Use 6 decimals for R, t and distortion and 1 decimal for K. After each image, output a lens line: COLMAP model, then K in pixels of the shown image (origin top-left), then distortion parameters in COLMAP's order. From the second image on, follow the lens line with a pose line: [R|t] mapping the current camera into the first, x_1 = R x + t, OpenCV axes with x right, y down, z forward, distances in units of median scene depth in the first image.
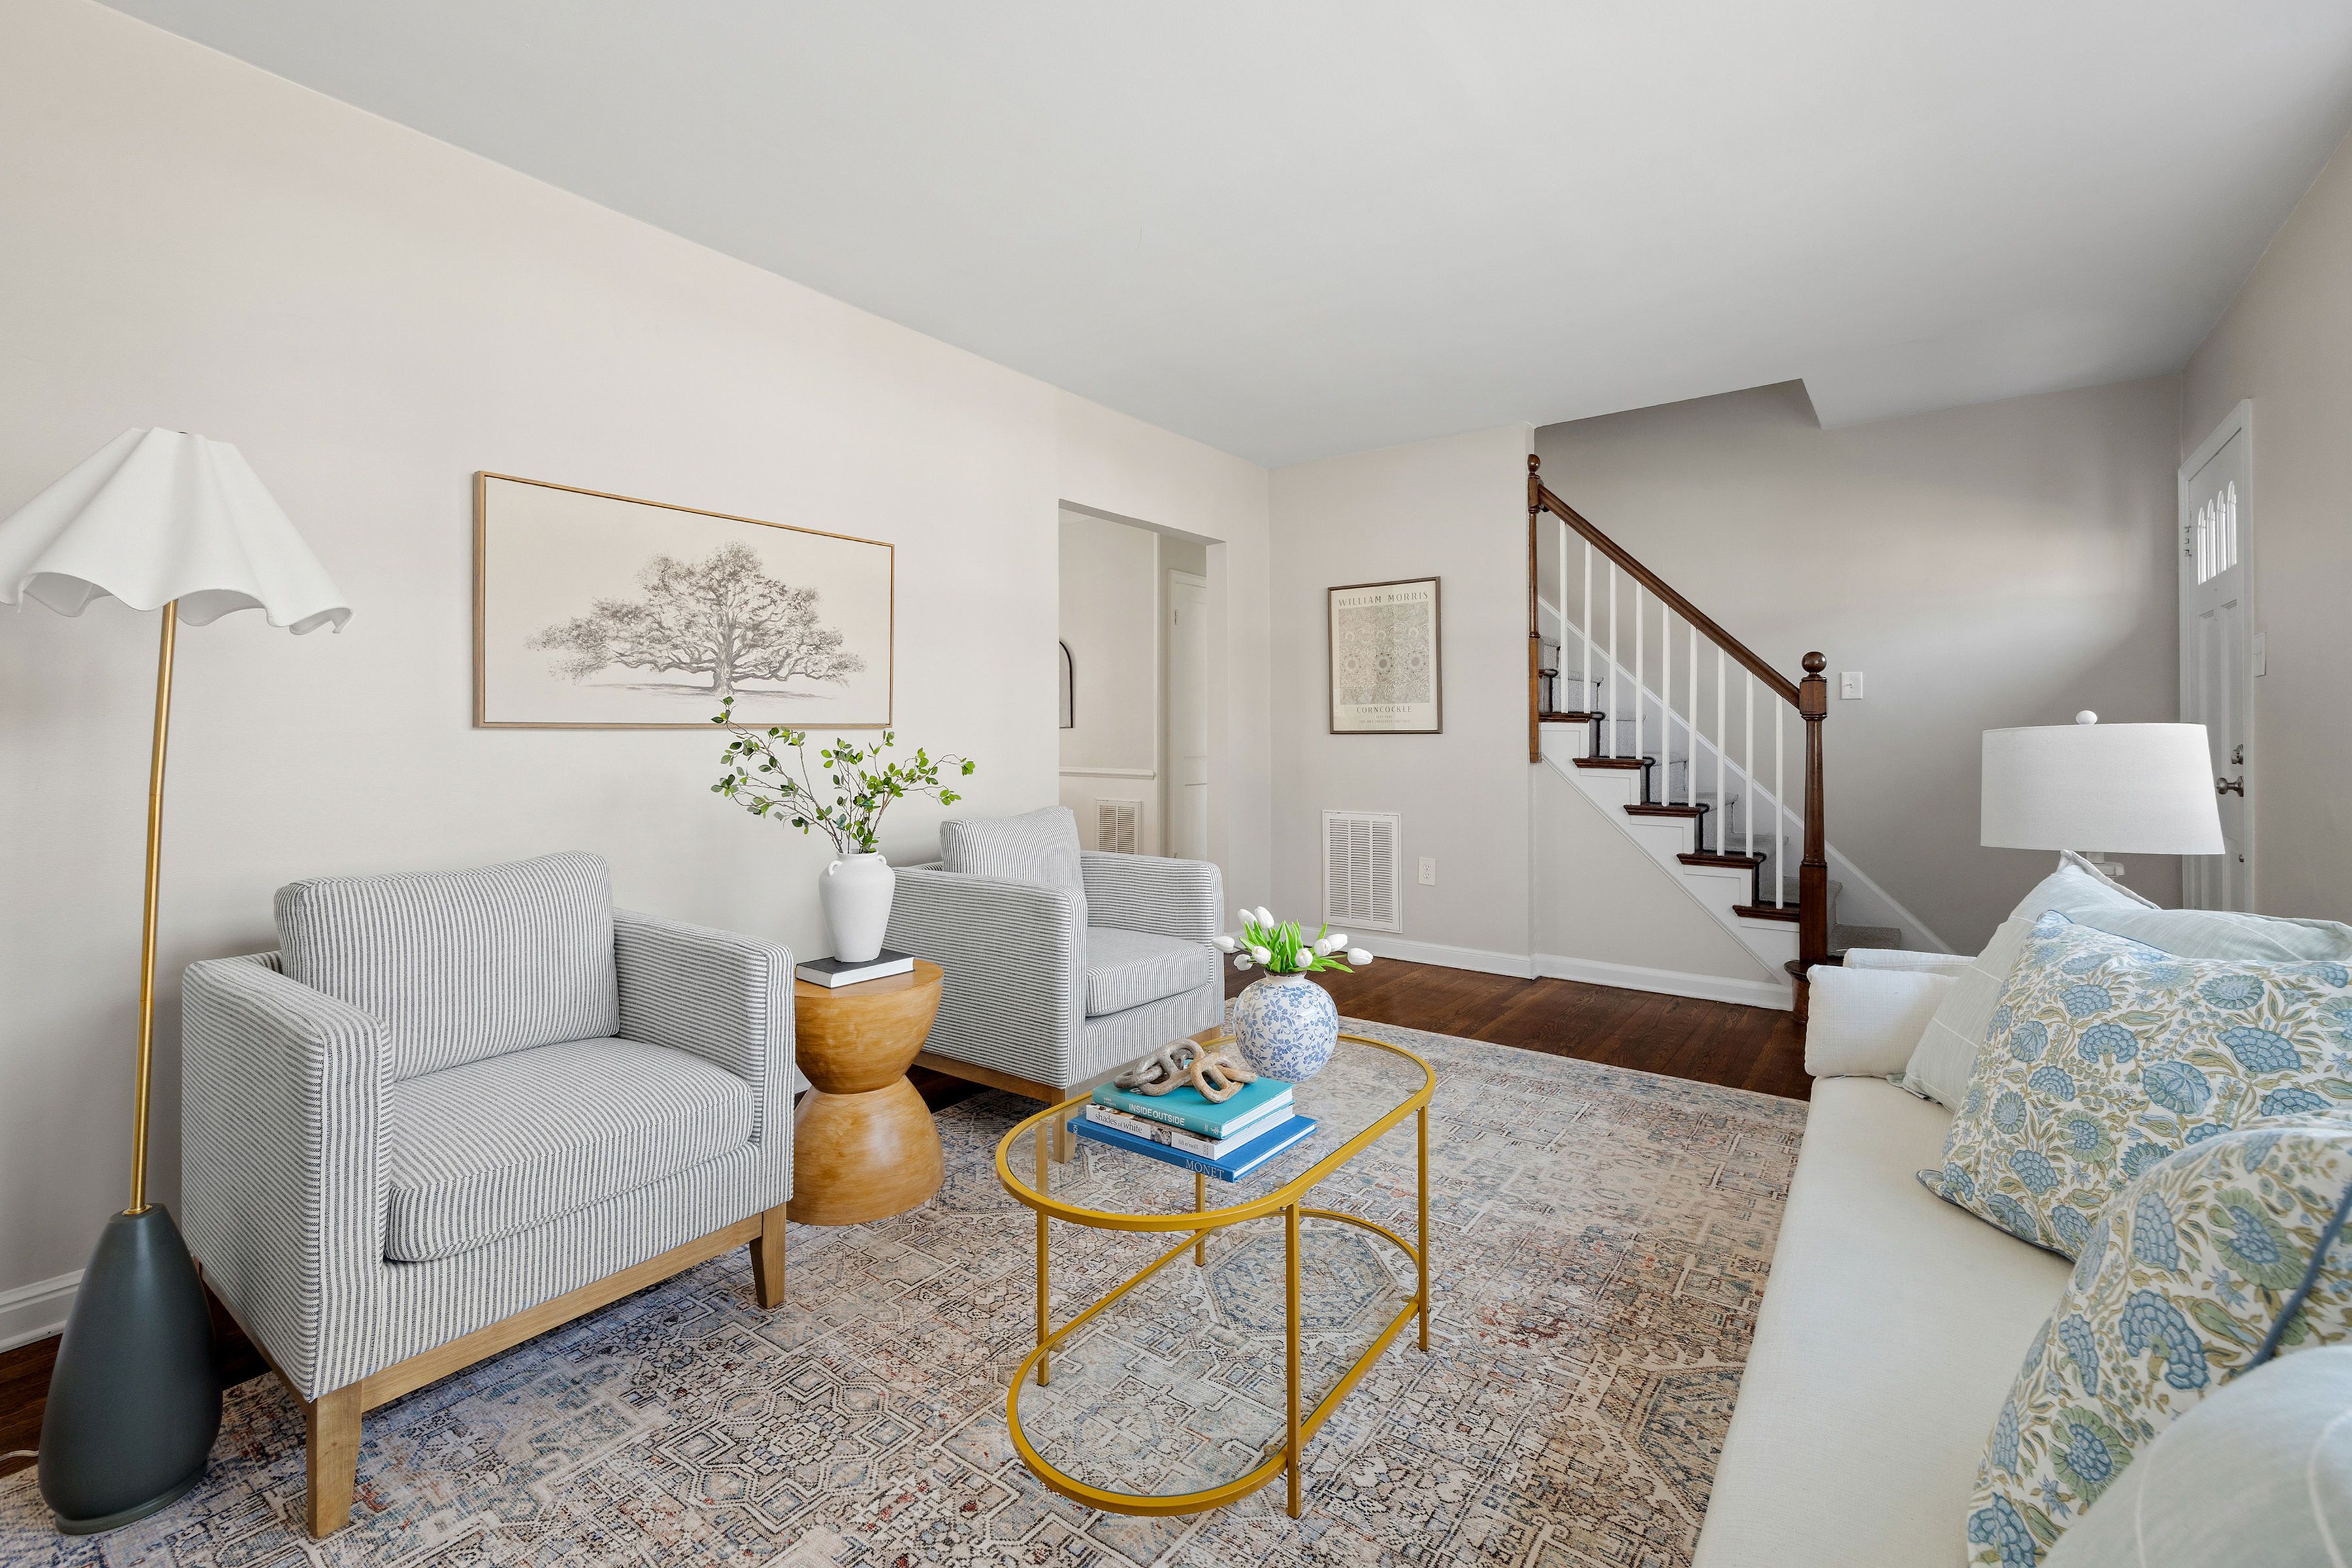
lens RADIAL K [[1001.7, 0, 1184.3], [0, 1001.7, 730.3], [0, 0, 1]] dist [0.008659, 0.000095]
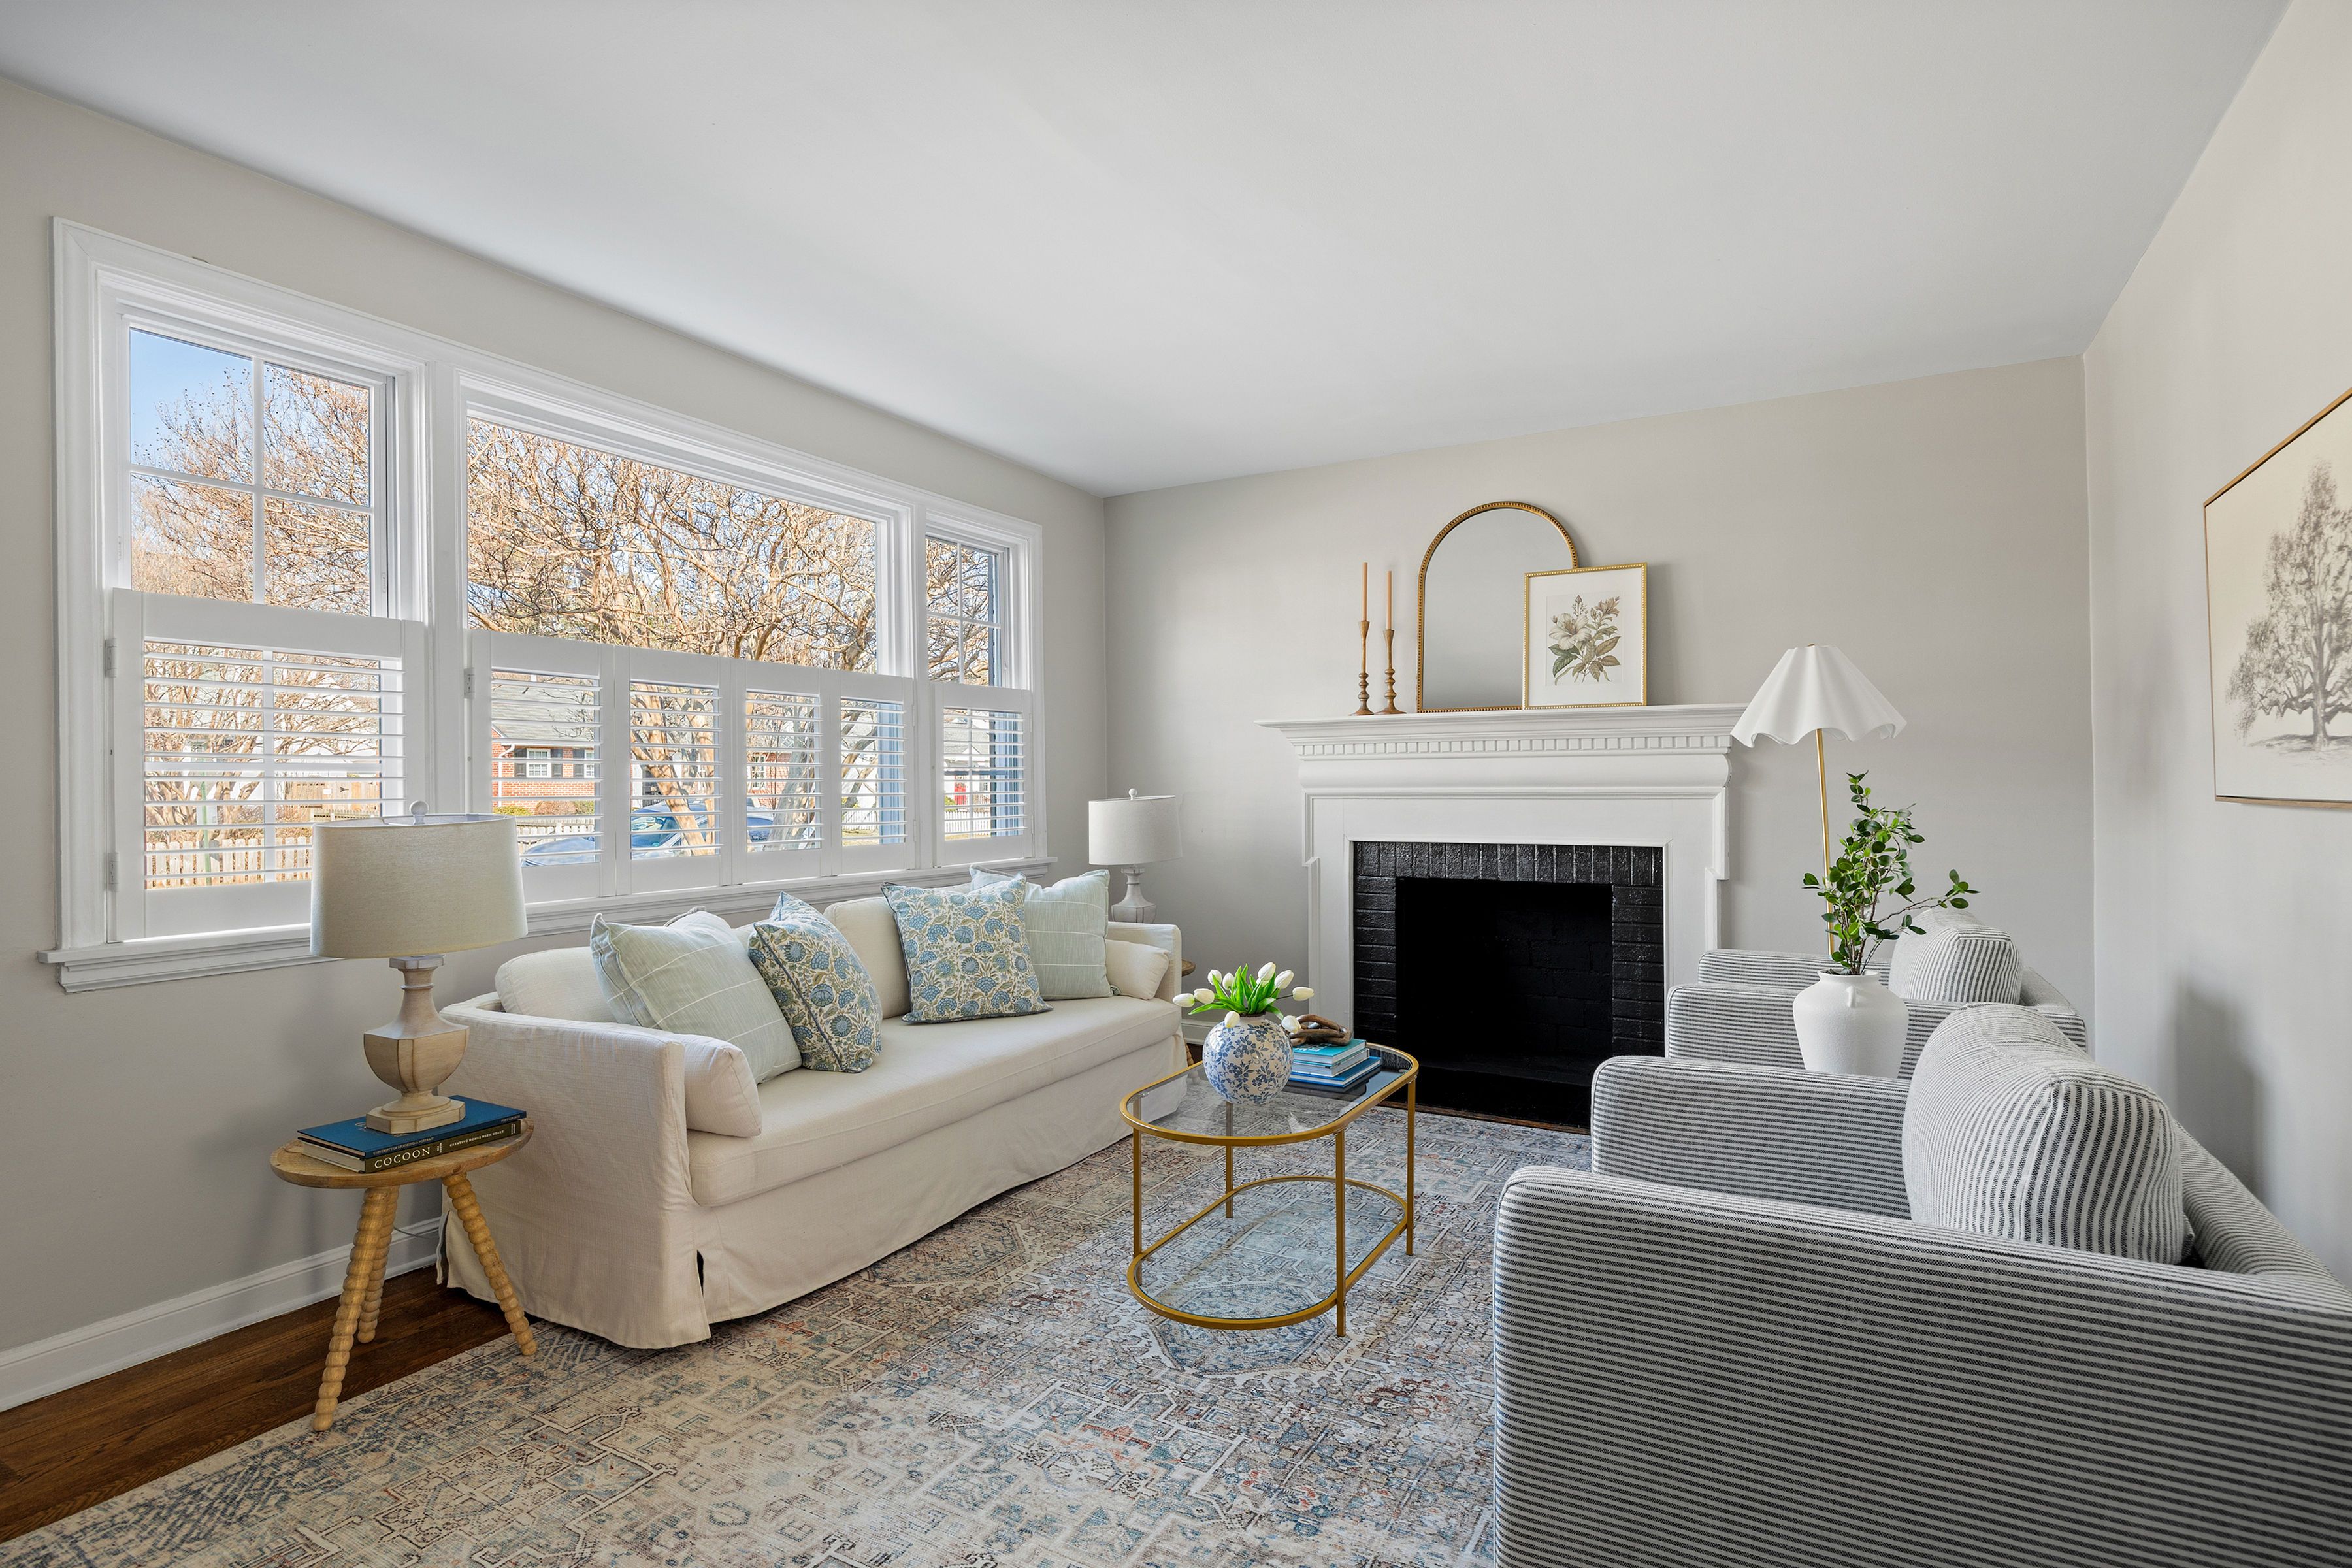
lens RADIAL K [[1177.5, 0, 1176.0], [0, 1177.5, 784.0], [0, 0, 1]] dist [-0.003184, -0.000719]
pose [[-0.993285, 0.007521, -0.115451, 0.244199], [0.007592, 0.999971, -0.000180, -0.020655], [0.115446, -0.001055, -0.993313, 1.597344]]
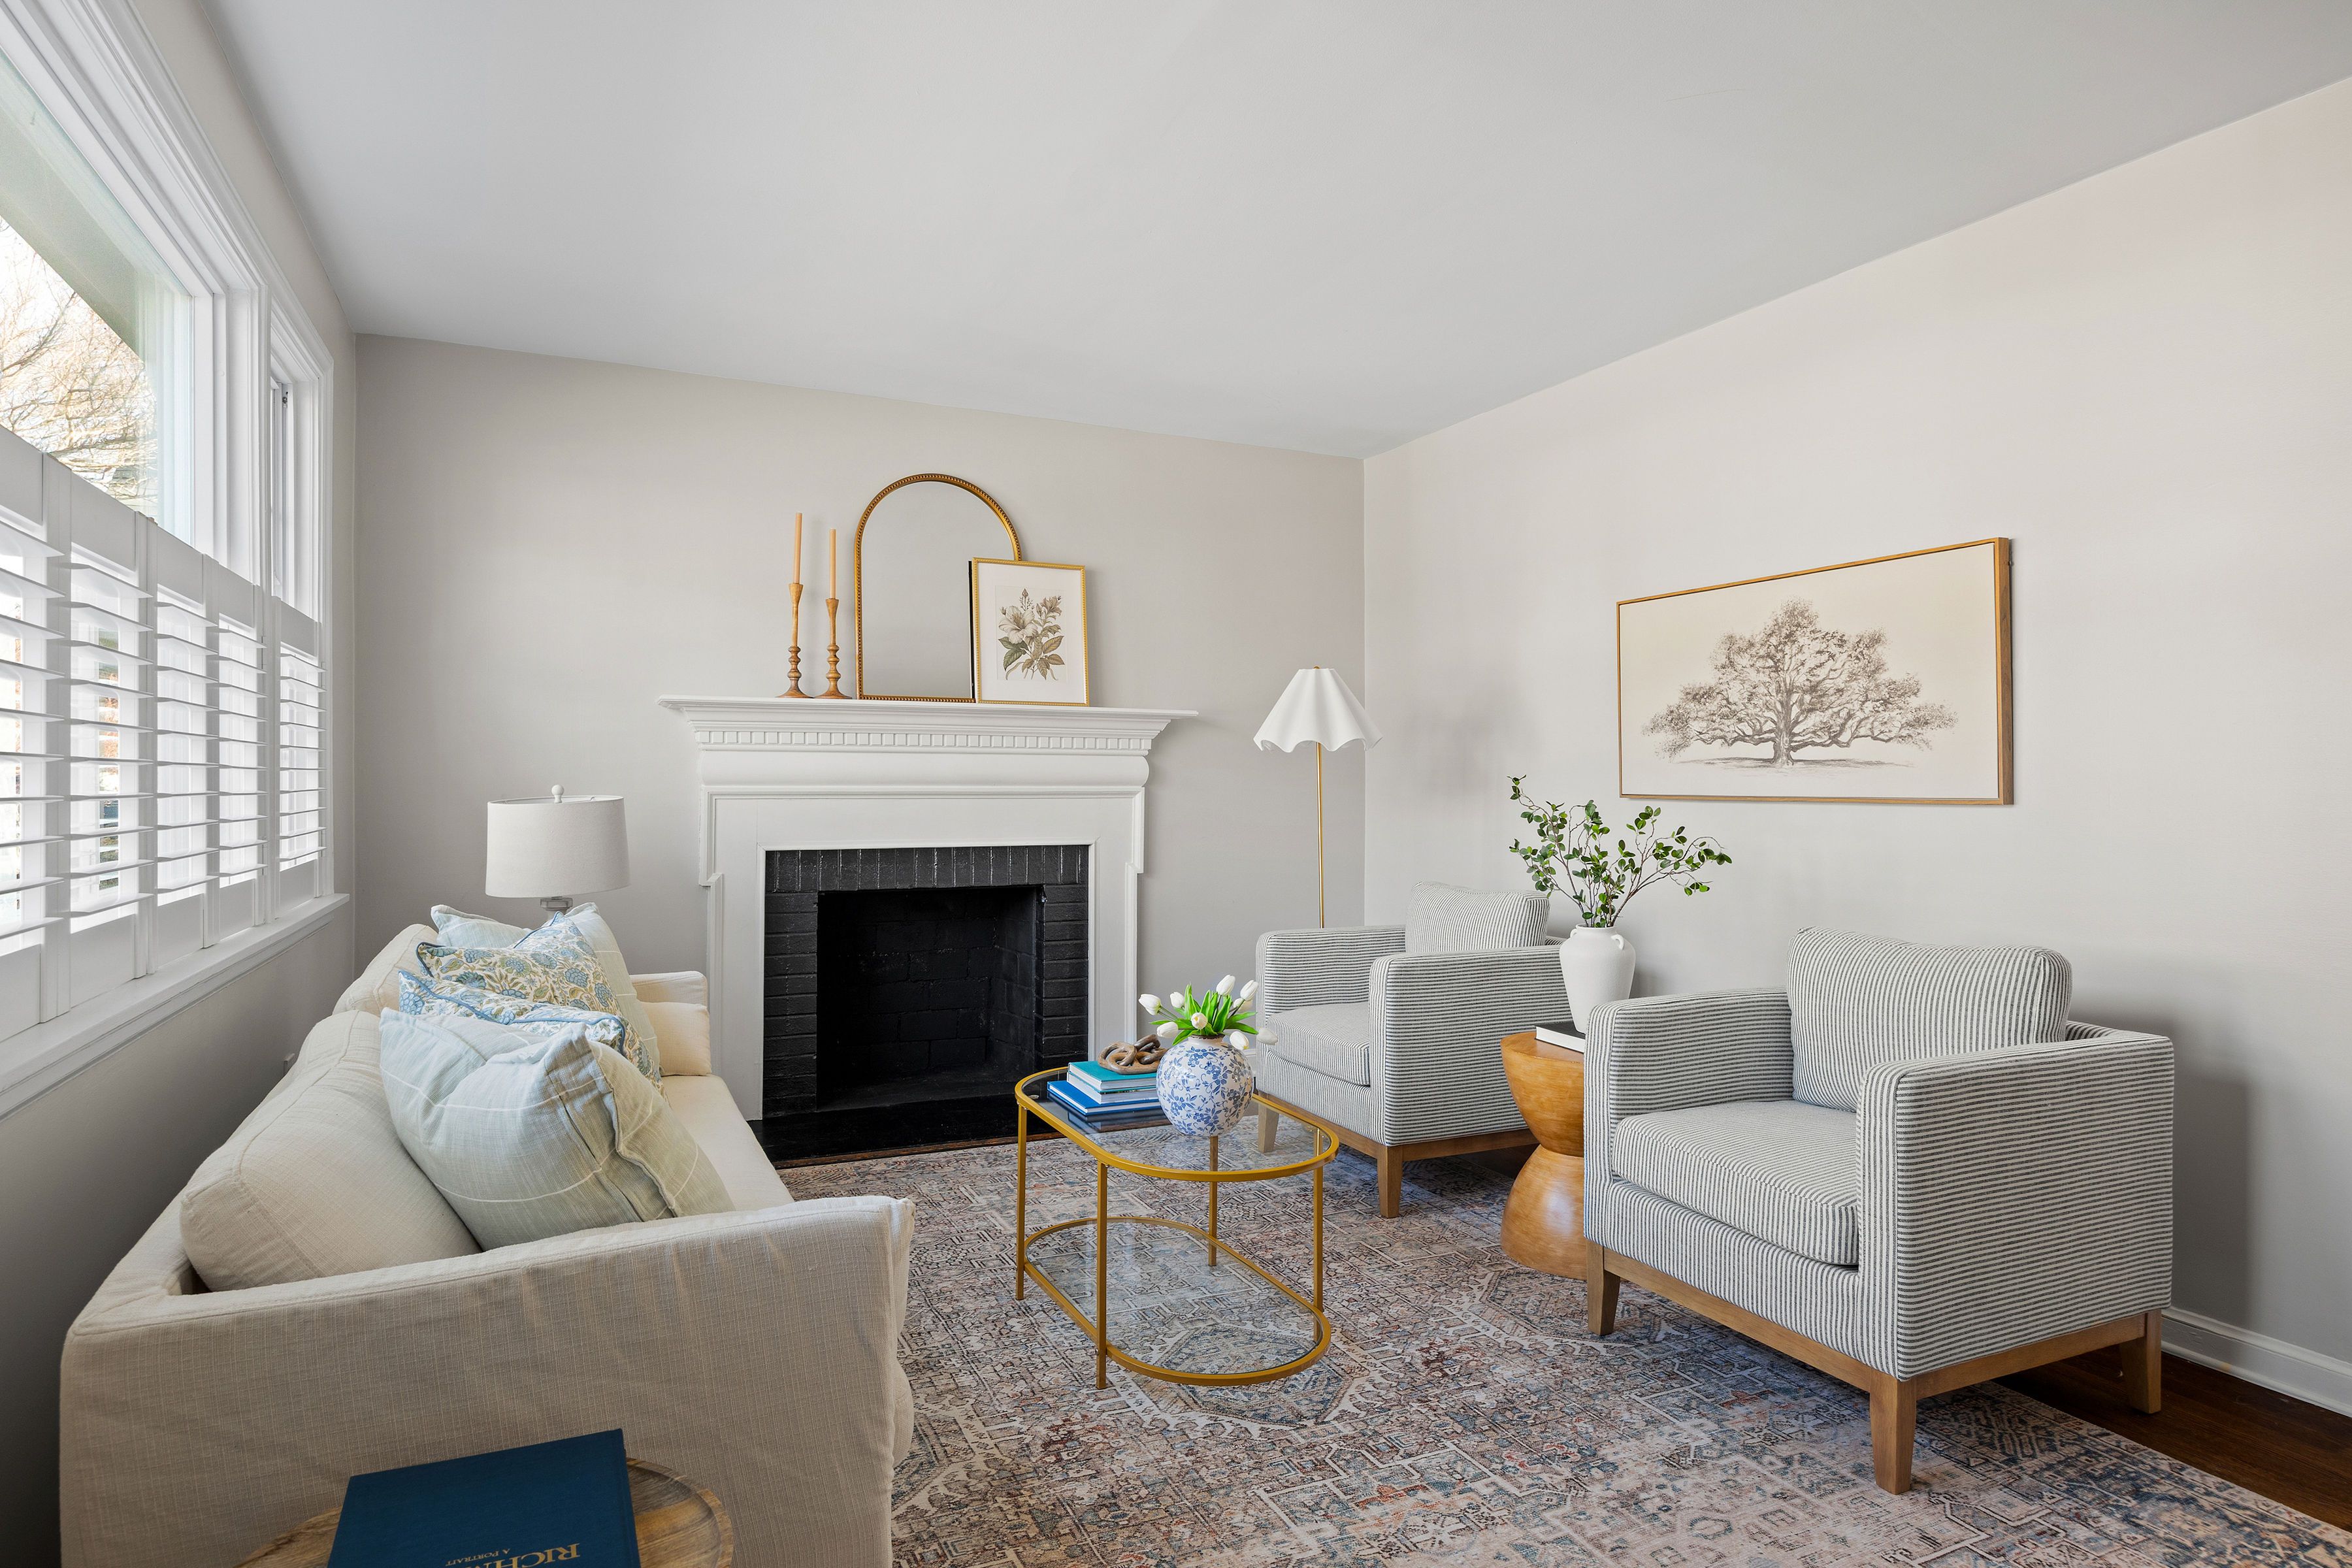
lens RADIAL K [[1327.7, 0, 1176.0], [0, 1327.7, 784.0], [0, 0, 1]] dist [0.002883, -0.000836]
pose [[-0.476407, 0.002109, -0.879222, 0.923515], [-0.002386, 0.999990, 0.003692, -0.022131], [0.879222, 0.003857, -0.476397, 1.113689]]
